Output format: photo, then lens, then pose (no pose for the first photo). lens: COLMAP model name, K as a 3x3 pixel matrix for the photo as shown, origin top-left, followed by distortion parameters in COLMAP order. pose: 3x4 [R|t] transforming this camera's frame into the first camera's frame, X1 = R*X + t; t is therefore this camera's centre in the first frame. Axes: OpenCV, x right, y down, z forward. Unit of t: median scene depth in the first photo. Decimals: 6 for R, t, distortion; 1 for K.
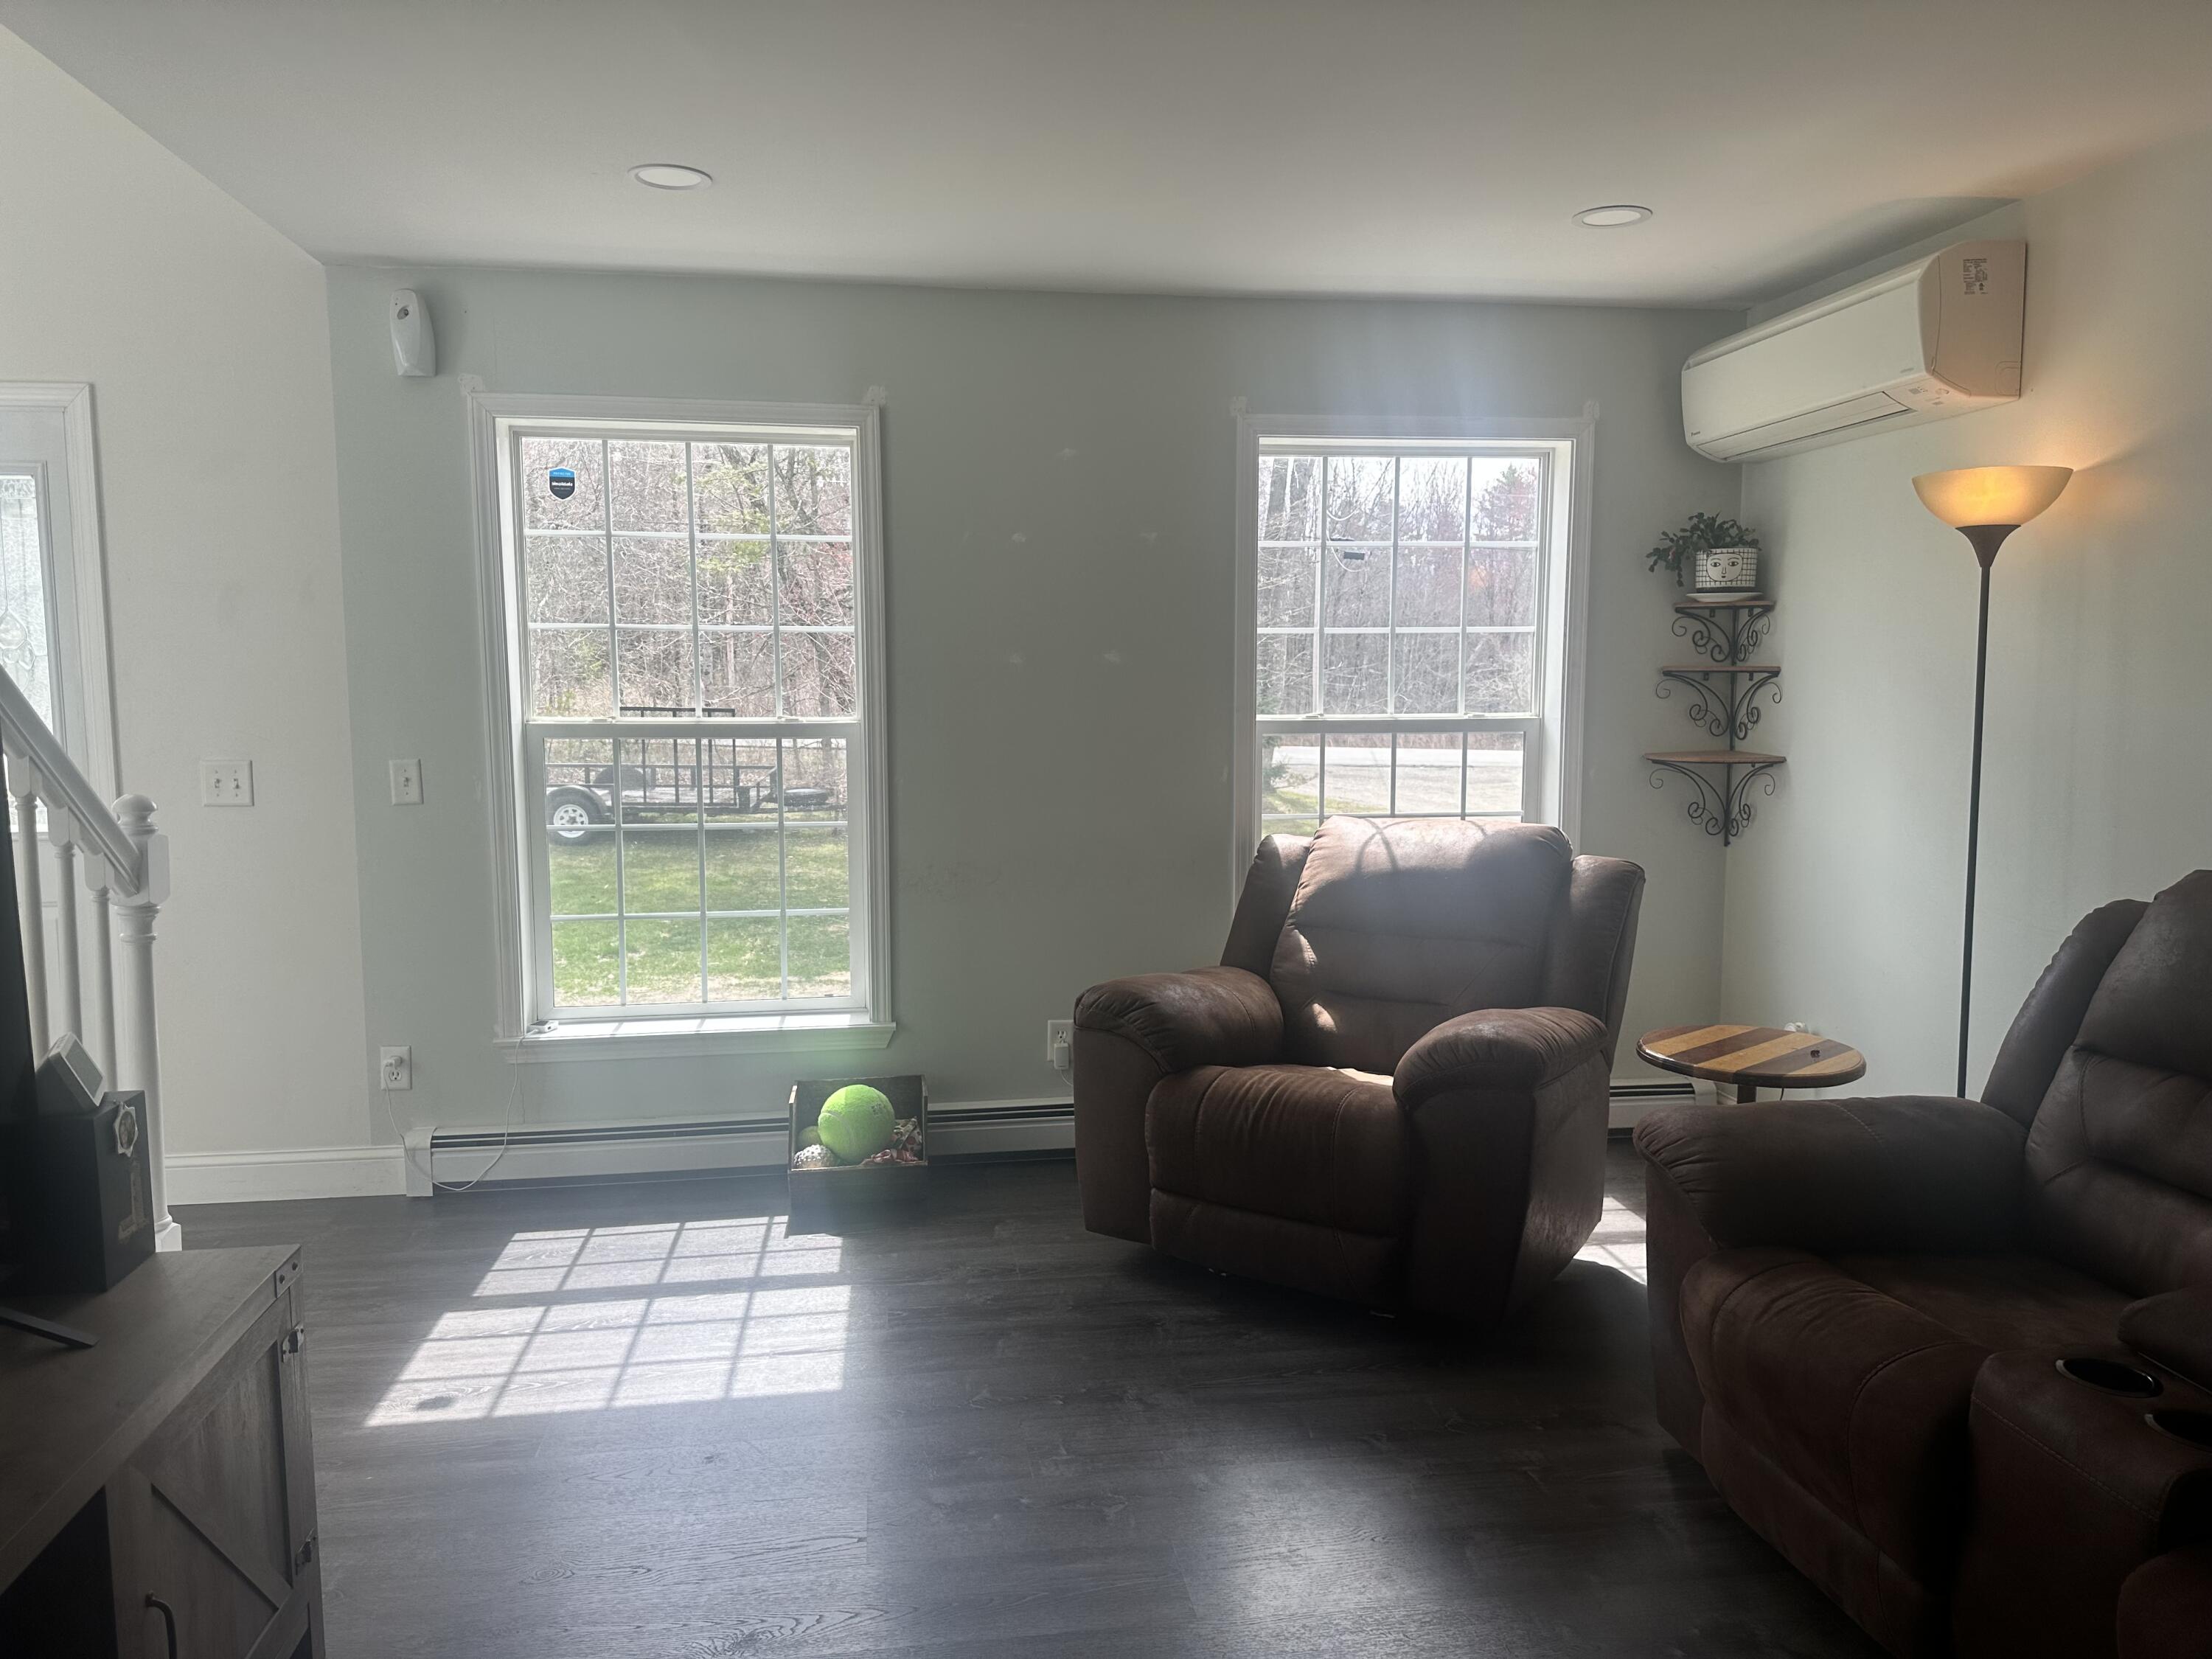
lens RADIAL K [[1547.4, 0, 1107.9], [0, 1547.4, 810.2], [0, 0, 1]] dist [0.160358, -0.257468]
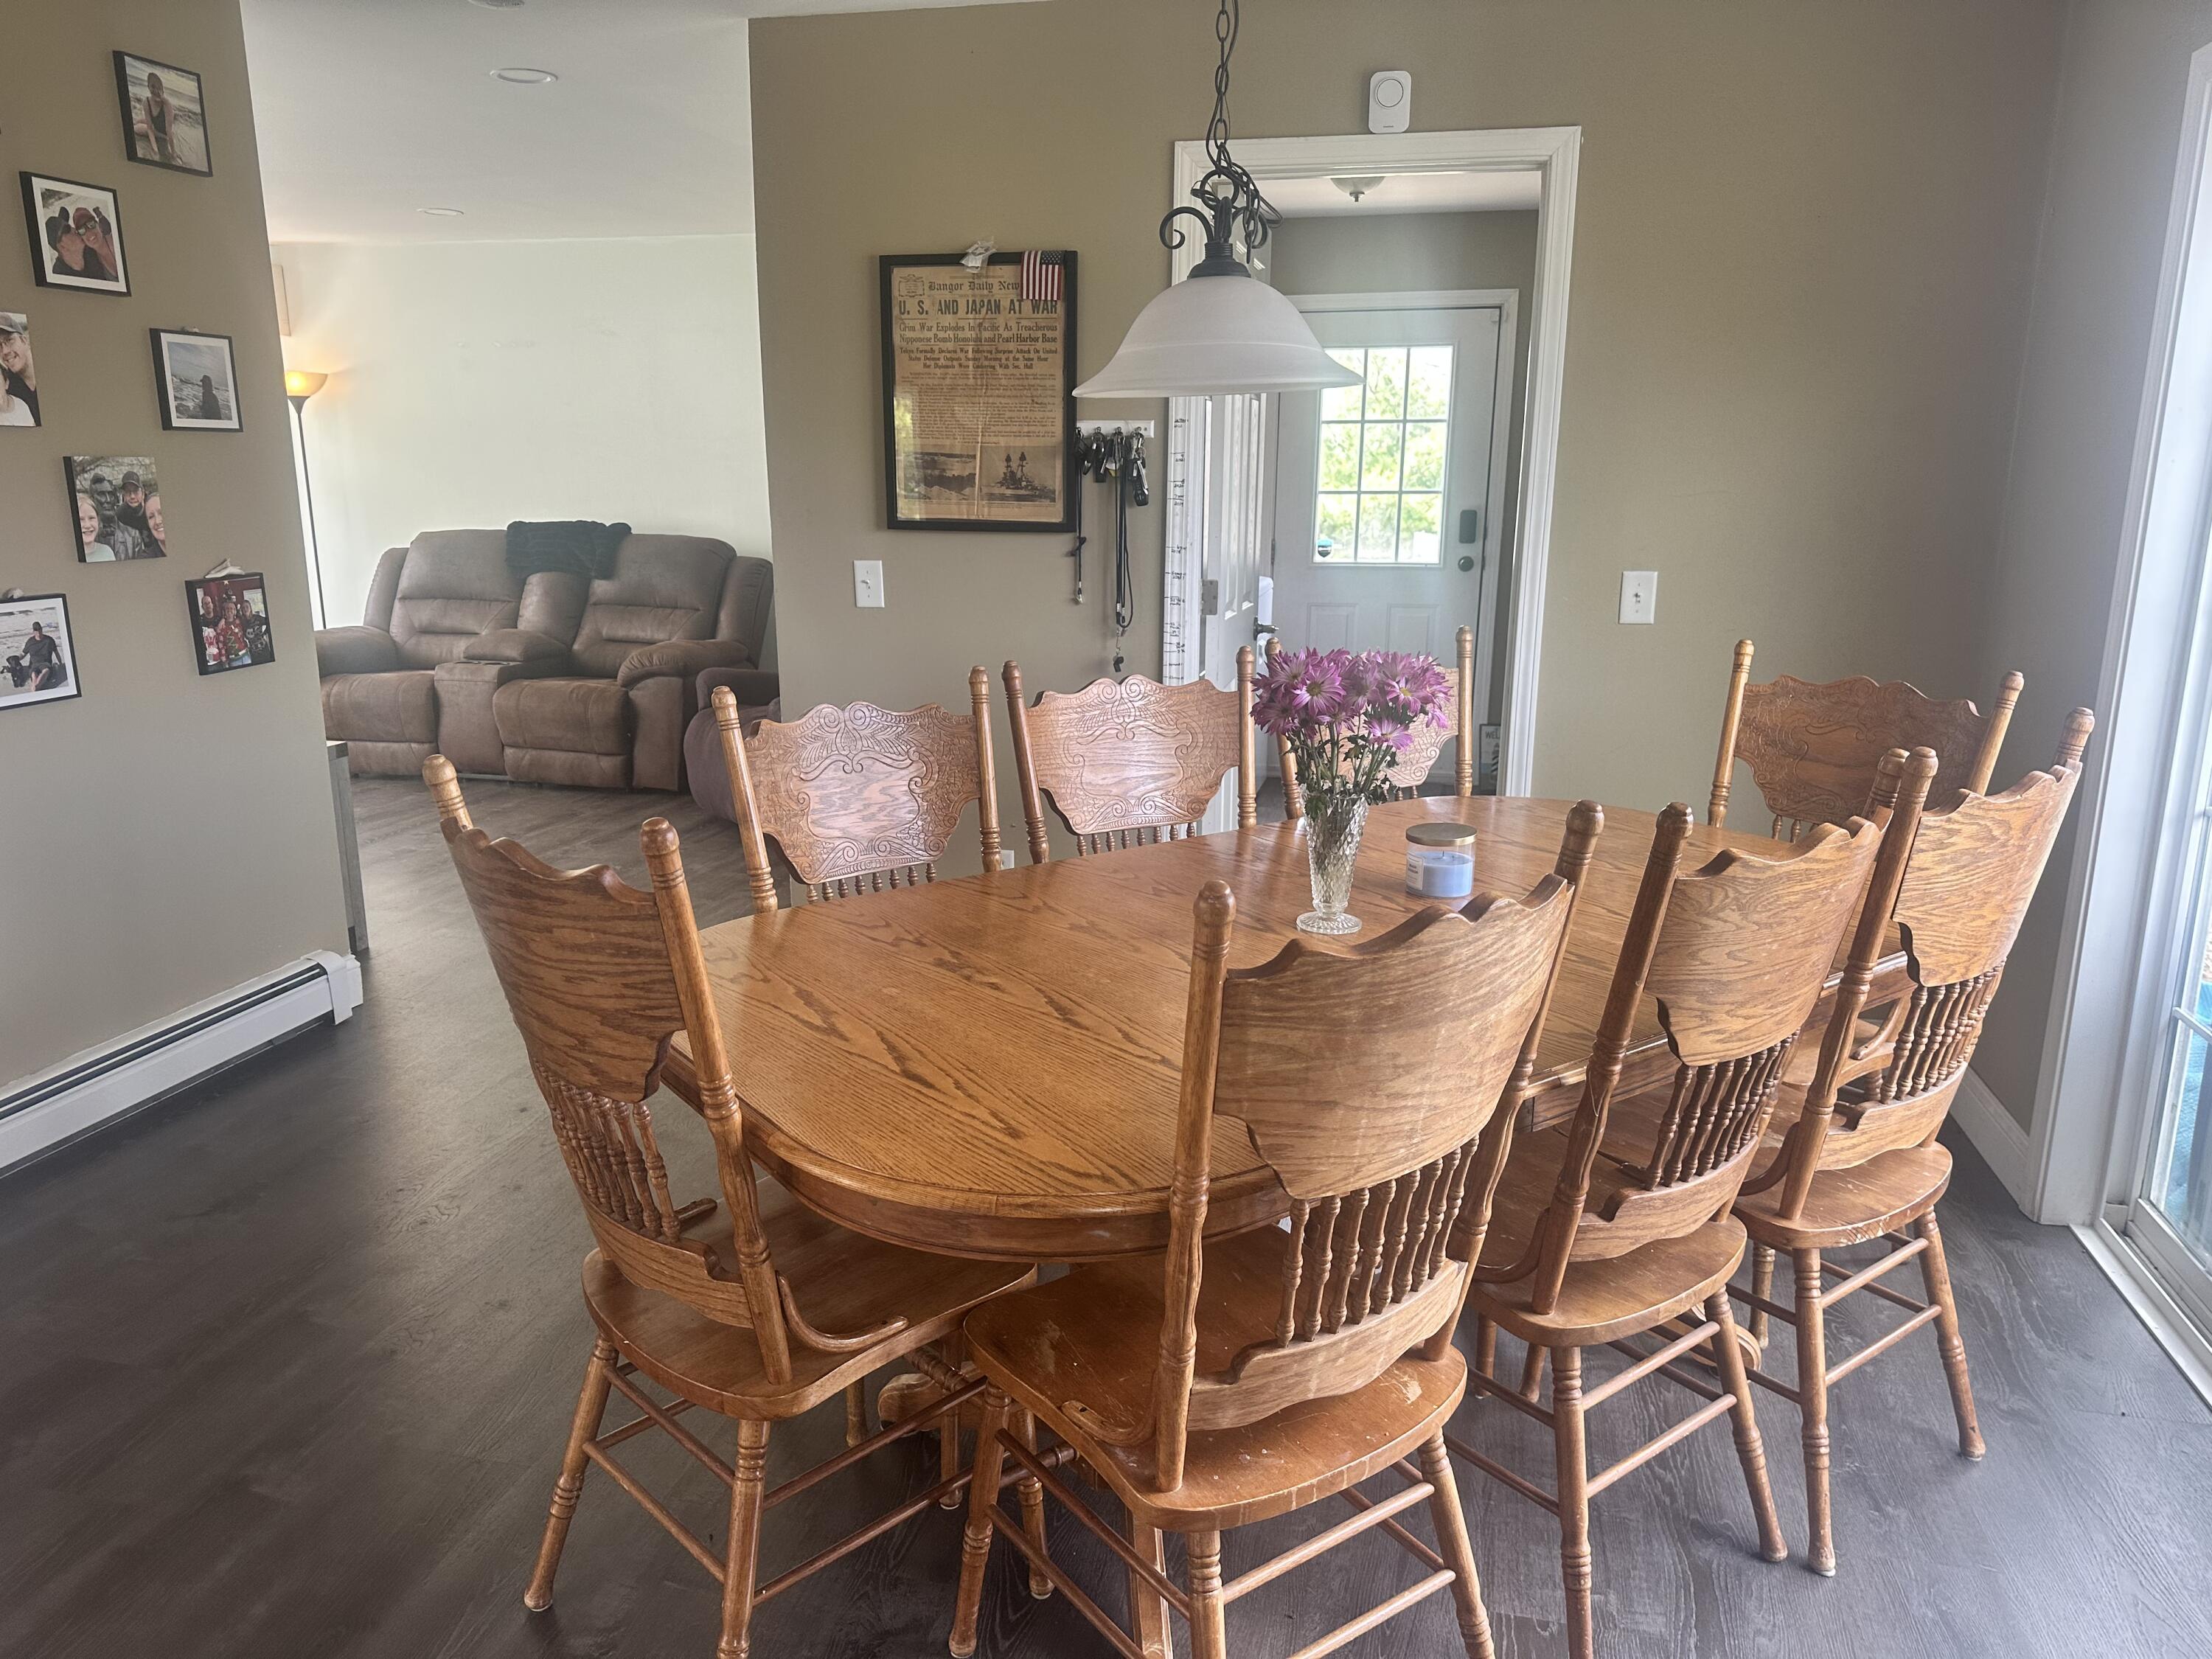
lens RADIAL K [[1547.4, 0, 1107.9], [0, 1547.4, 810.2], [0, 0, 1]] dist [0.160358, -0.257468]
pose [[0.362041, -0.200434, 0.910358, -0.963593], [0.084036, 0.979651, 0.182270, 0.068769], [-0.928366, 0.010514, 0.371517, -0.742440]]
